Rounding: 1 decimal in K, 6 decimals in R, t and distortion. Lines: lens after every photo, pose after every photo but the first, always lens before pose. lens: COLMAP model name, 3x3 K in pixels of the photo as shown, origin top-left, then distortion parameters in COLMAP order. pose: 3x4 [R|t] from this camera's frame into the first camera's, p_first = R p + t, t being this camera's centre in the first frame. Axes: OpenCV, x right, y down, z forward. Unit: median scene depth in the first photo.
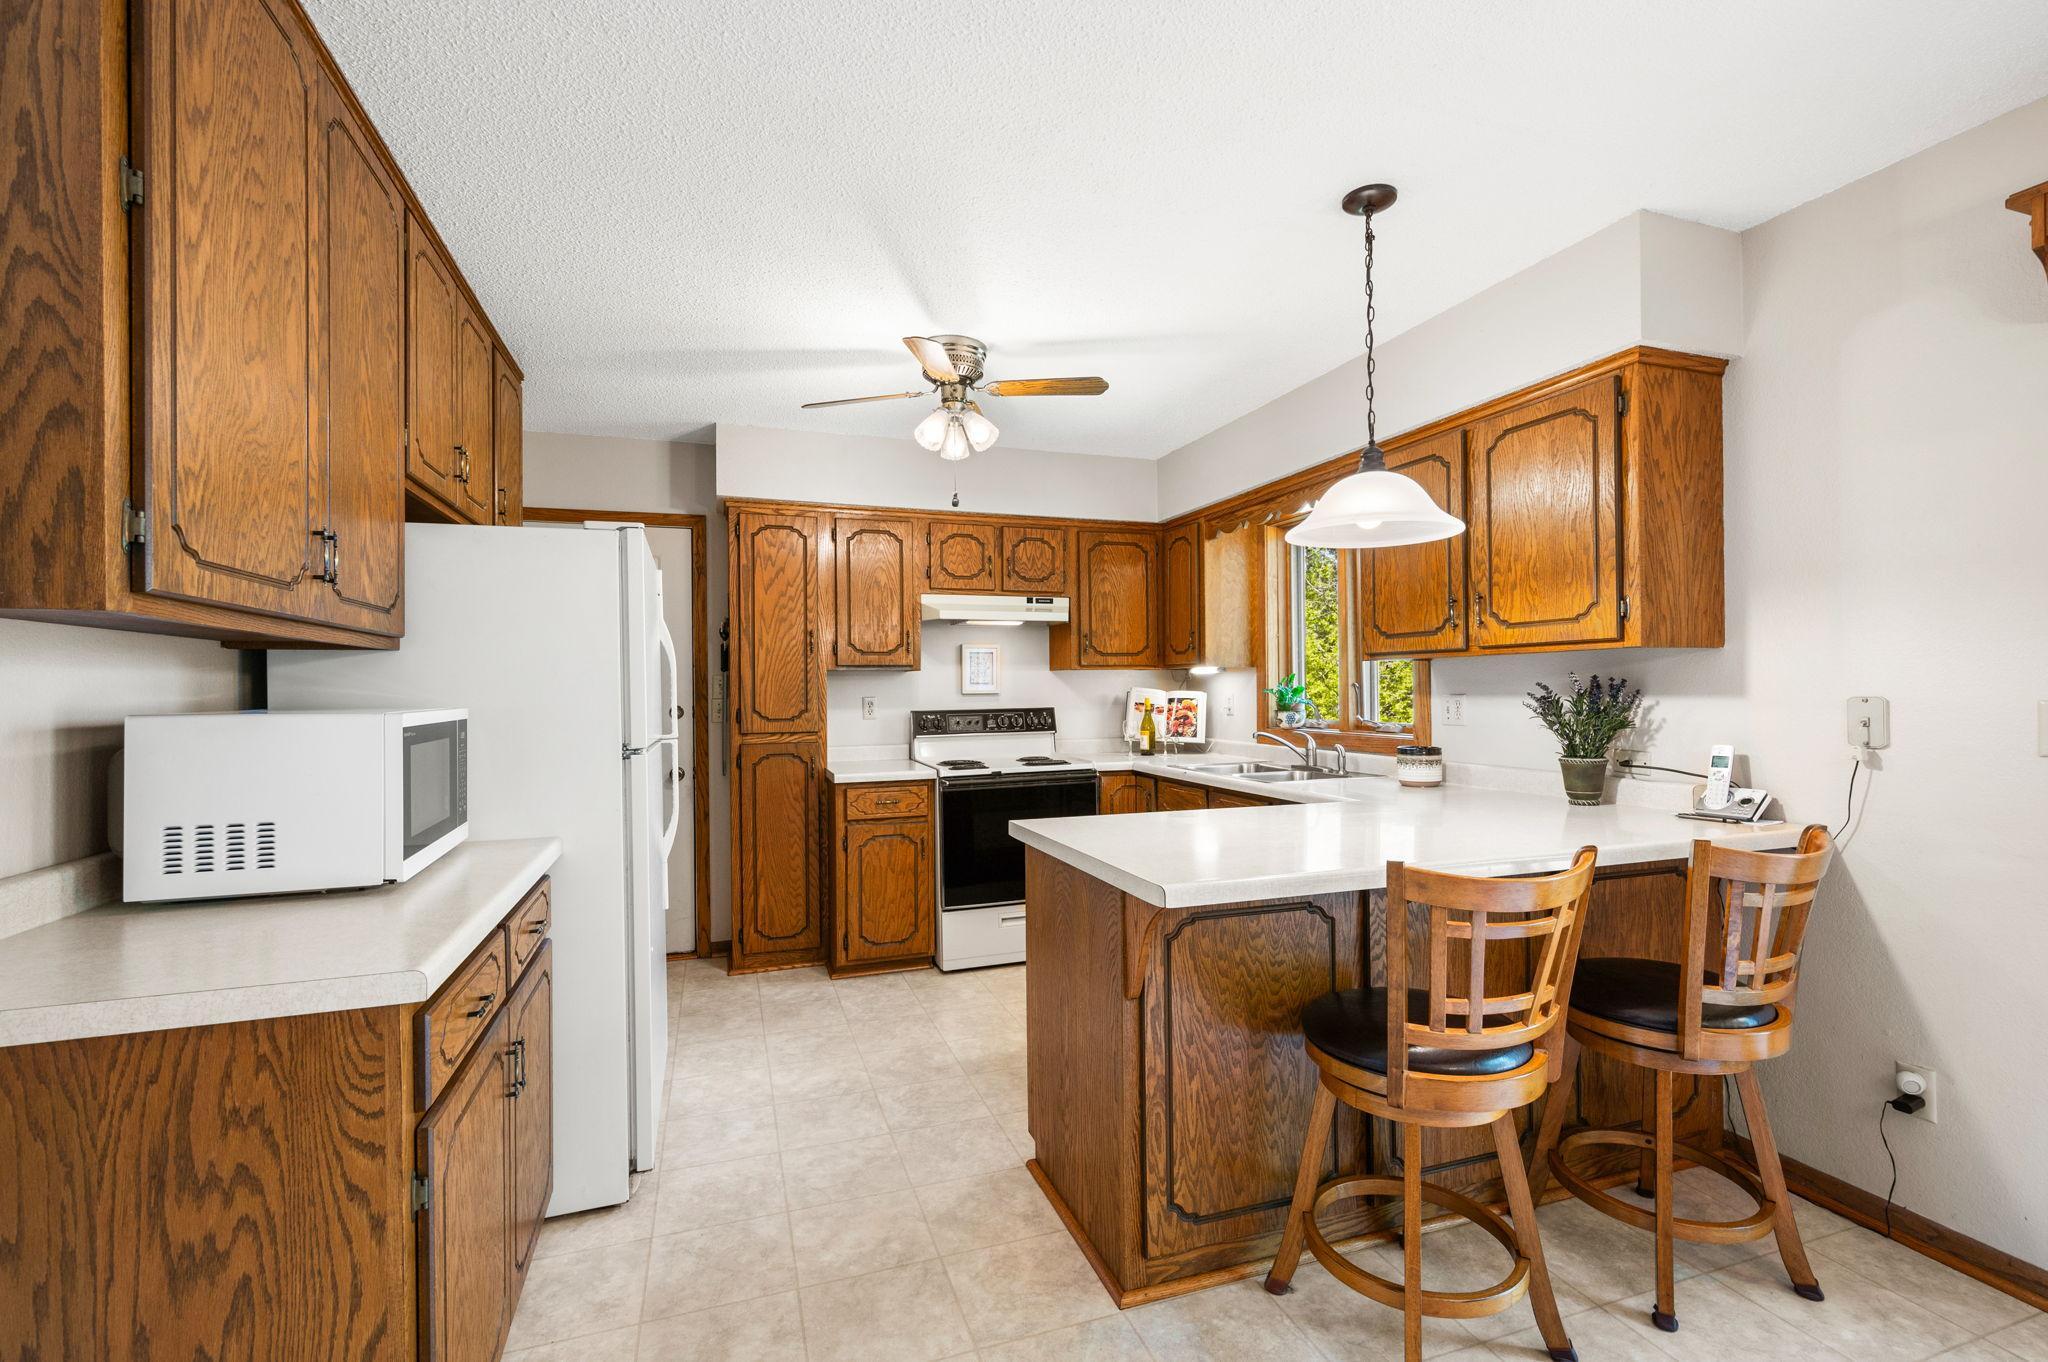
lens RADIAL K [[907.1, 0, 1048.0], [0, 907.1, 689.1], [0, 0, 1]] dist [0.001134, 0.000441]
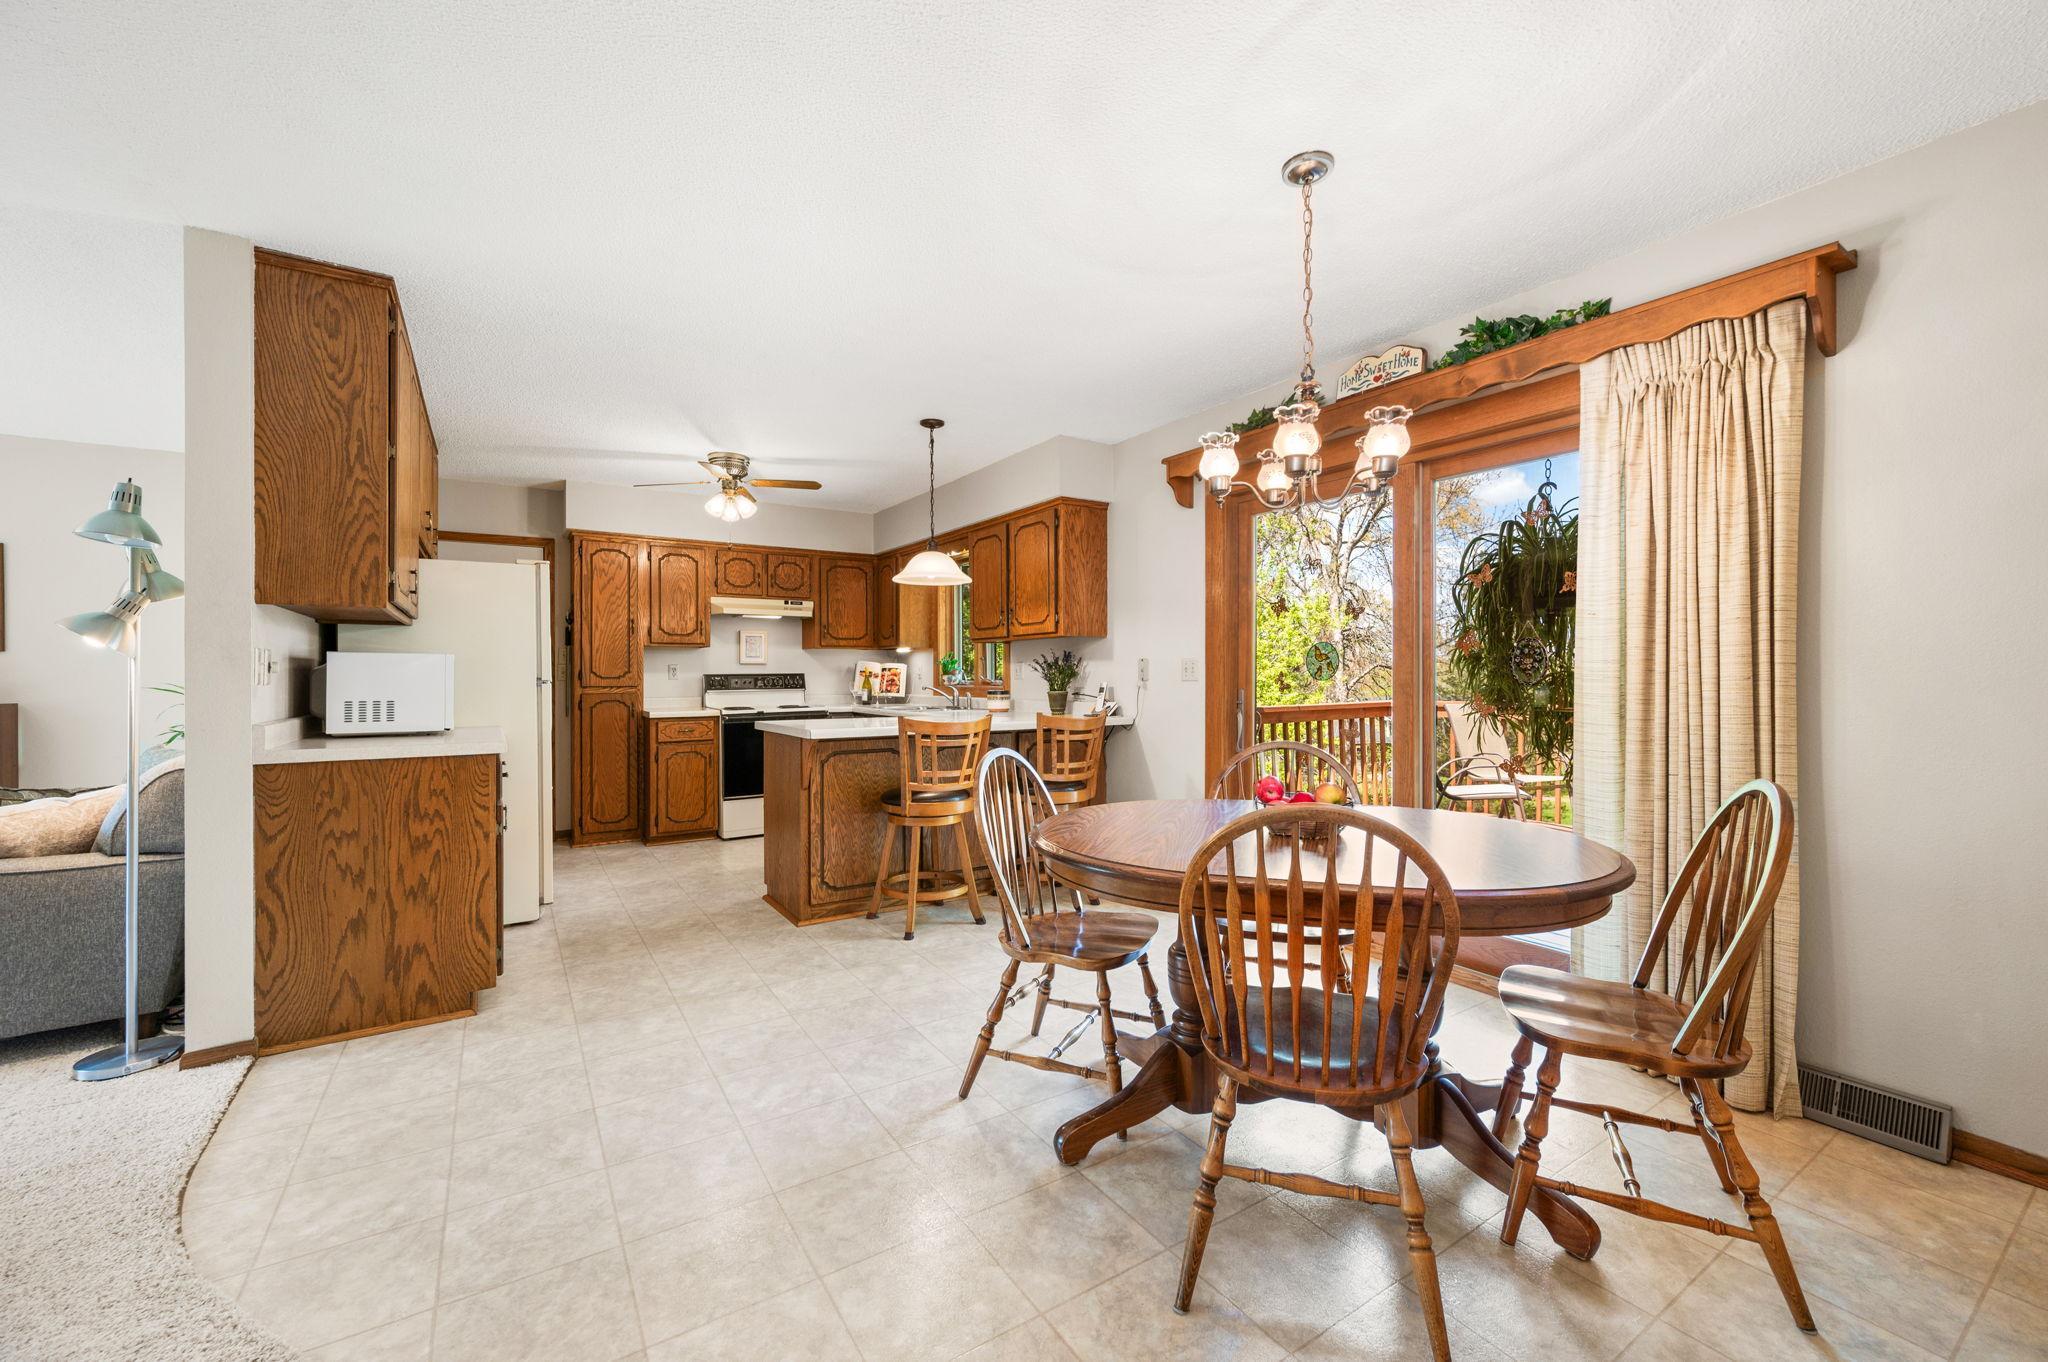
lens RADIAL K [[809.9, 0, 1031.1], [0, 809.9, 673.5], [0, 0, 1]] dist [0.004057, 0.000371]
pose [[0.973925, 0.006648, 0.226773, 0.081930], [-0.005770, 0.999973, -0.004535, 0.029067], [-0.226797, 0.003109, 0.973937, -0.480214]]
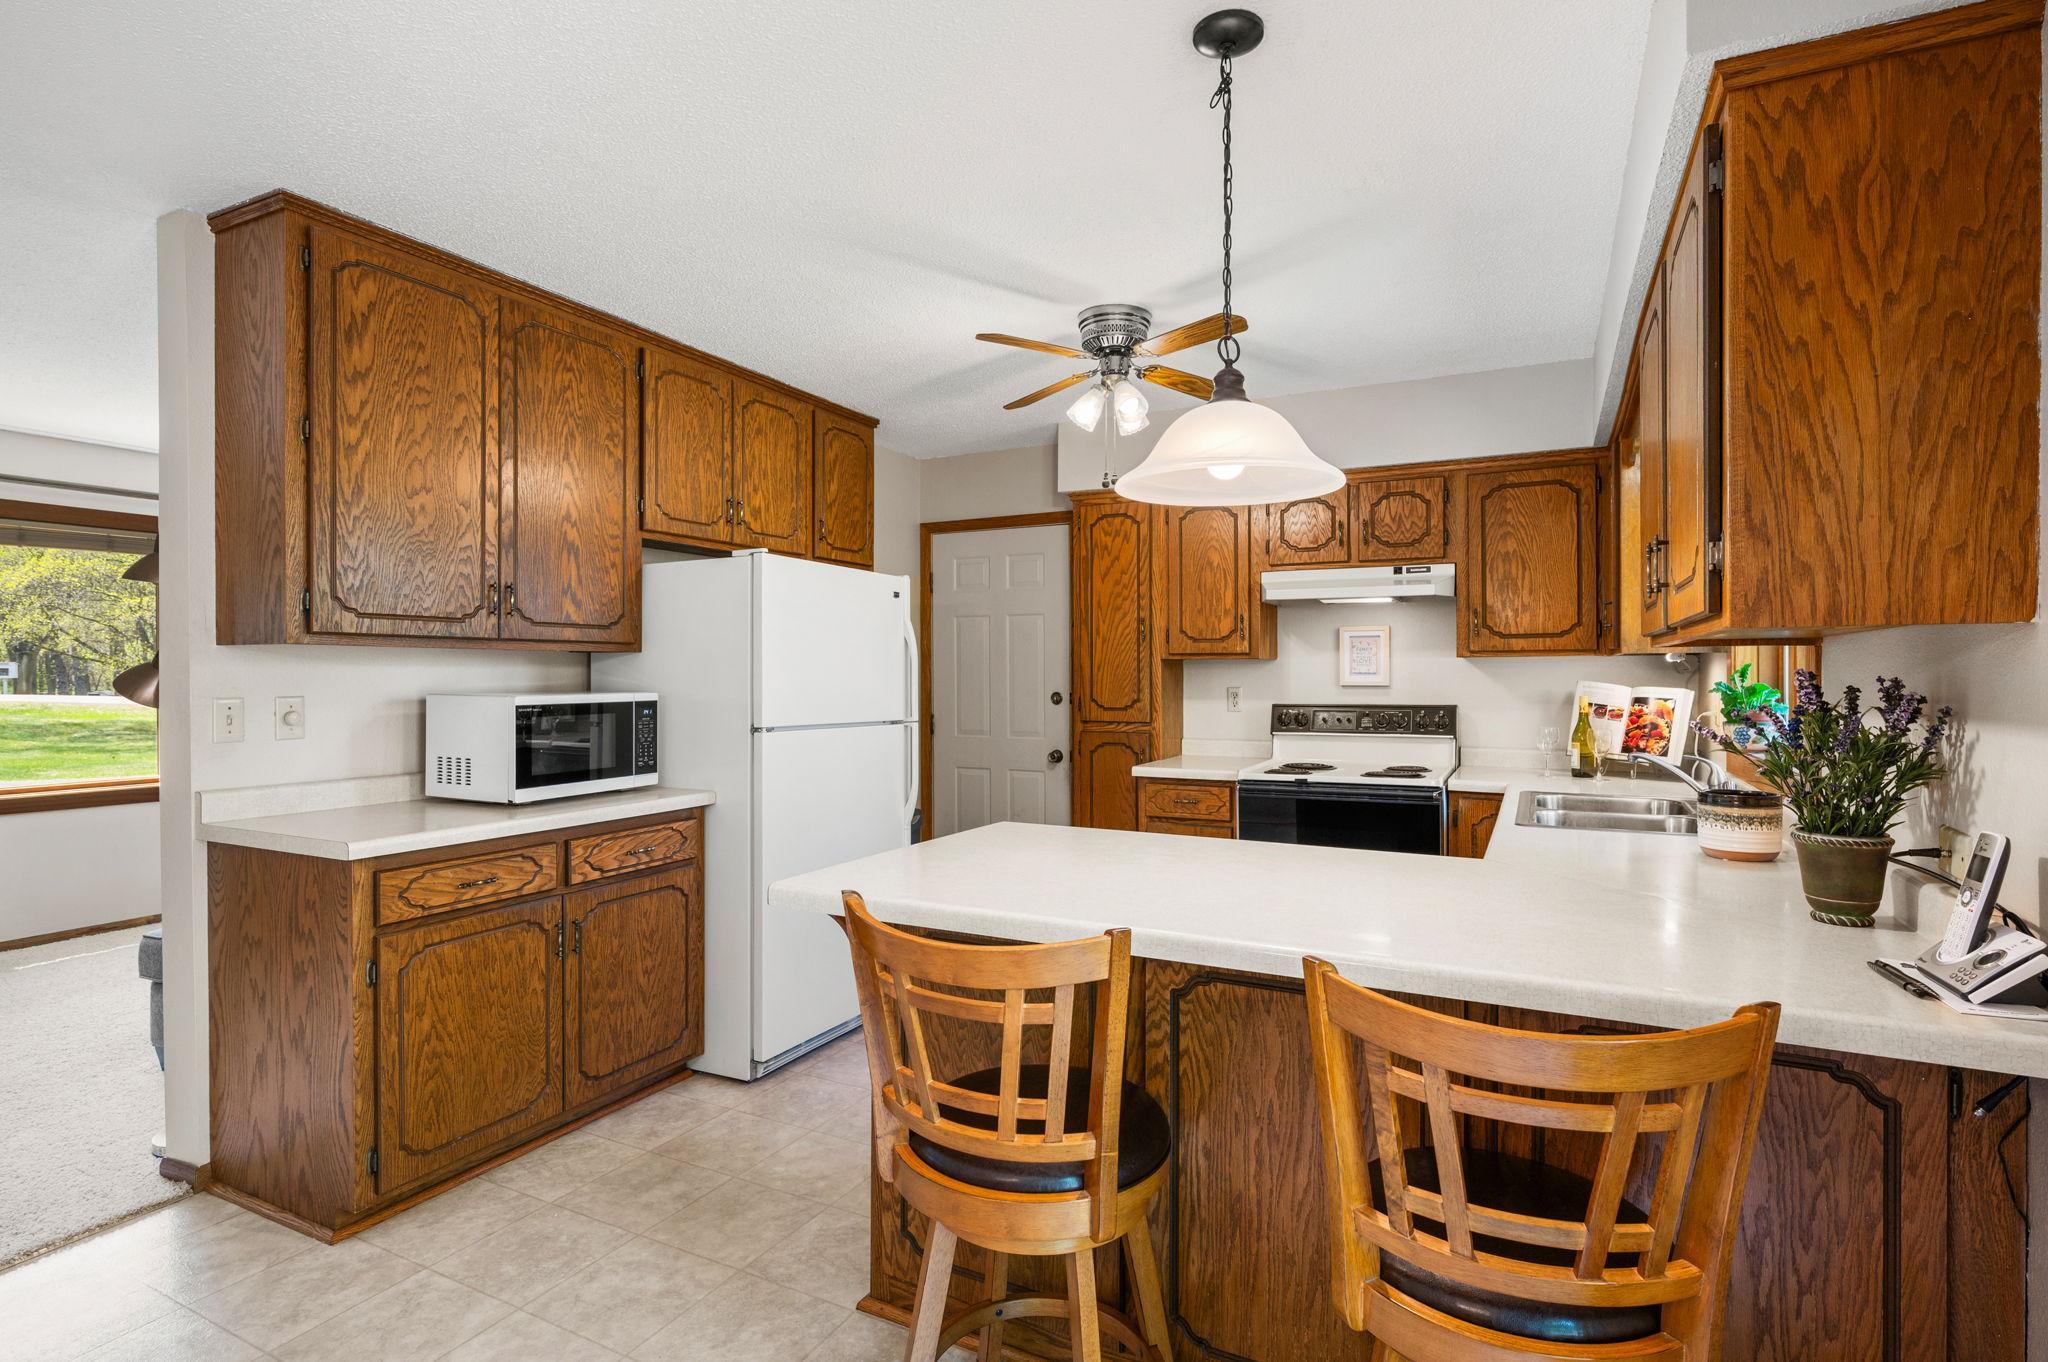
lens RADIAL K [[1009.9, 0, 1024.0], [0, 1009.9, 681.0], [0, 0, 1]] dist [-0.007239, 0.000084]
pose [[0.688264, 0.014687, -0.725311, 0.449646], [-0.006839, 0.999882, 0.013757, -0.011553], [0.725428, -0.004508, 0.688284, 0.166813]]
